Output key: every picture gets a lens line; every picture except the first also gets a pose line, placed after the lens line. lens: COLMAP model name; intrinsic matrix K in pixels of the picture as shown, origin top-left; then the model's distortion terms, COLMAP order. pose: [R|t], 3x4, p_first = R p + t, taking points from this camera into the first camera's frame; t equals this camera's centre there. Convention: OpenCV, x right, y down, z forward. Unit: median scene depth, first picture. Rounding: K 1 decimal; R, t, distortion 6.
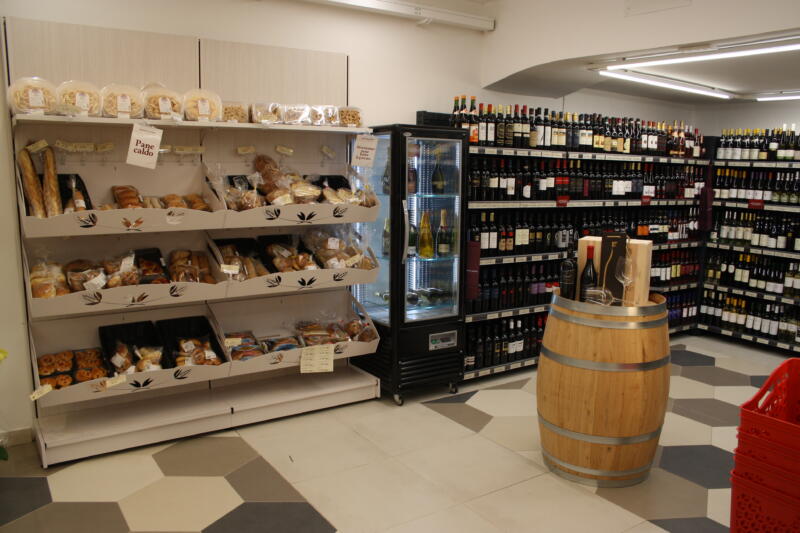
lens RADIAL K [[671.8, 0, 403.6], [0, 671.8, 266.2], [0, 0, 1]] dist [-0.106107, 0.062079]
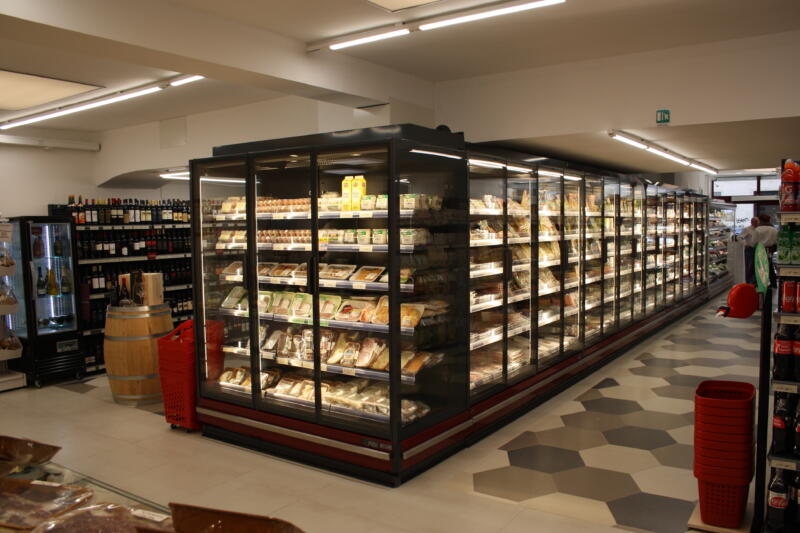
lens RADIAL K [[671.8, 0, 396.9], [0, 671.8, 270.0], [0, 0, 1]] dist [-0.106107, 0.062079]
pose [[0.934436, -0.068240, 0.349533, 0.244365], [0.096255, 0.993336, -0.063395, 0.098398], [-0.342877, 0.092883, 0.934777, -0.714801]]
